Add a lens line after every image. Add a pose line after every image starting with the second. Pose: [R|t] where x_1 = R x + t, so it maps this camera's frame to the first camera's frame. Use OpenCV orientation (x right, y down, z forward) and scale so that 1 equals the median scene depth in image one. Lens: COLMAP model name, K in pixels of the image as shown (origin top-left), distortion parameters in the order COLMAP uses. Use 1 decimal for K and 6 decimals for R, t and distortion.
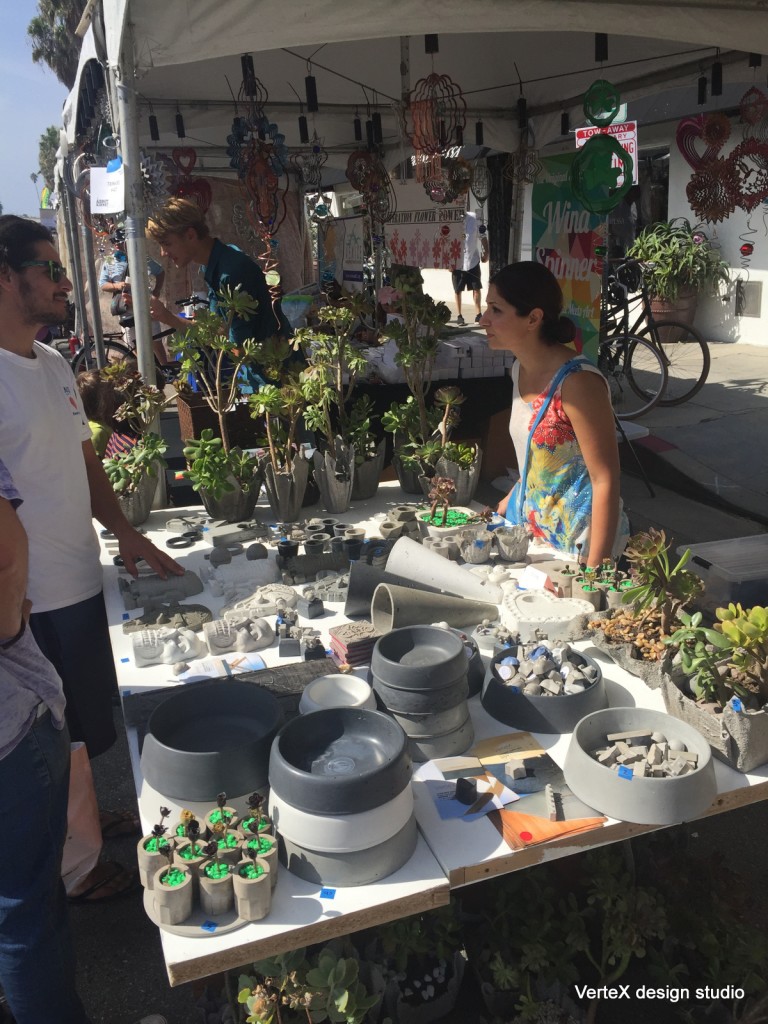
lens RADIAL K [[872.5, 0, 386.3], [0, 872.5, 509.4], [0, 0, 1]] dist [0.016171, -0.006865]
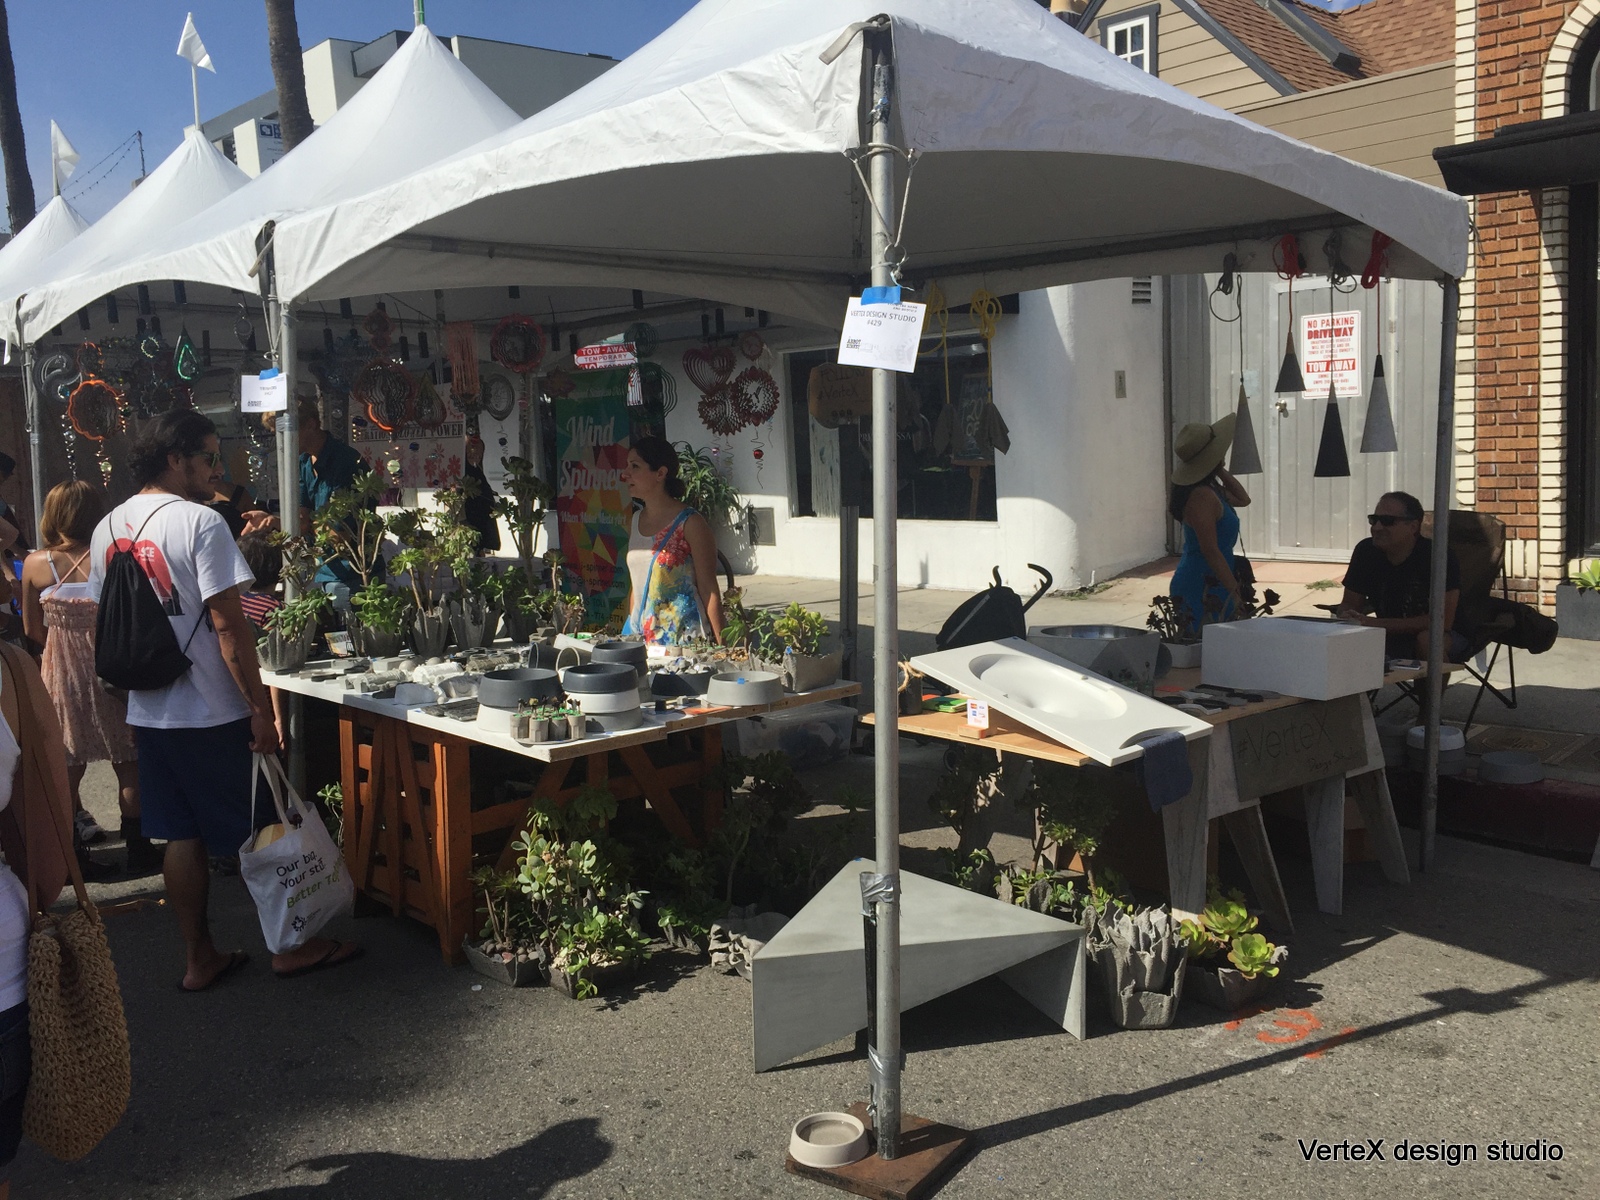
lens RADIAL K [[1363.3, 0, 797.5], [0, 1363.3, 600.0], [0, 0, 1]] dist [0.016171, -0.006865]
pose [[0.916056, -0.033347, 0.399661, -0.201637], [0.117658, 0.975033, -0.188328, 0.174585], [-0.383402, 0.219543, 0.897108, -0.447623]]
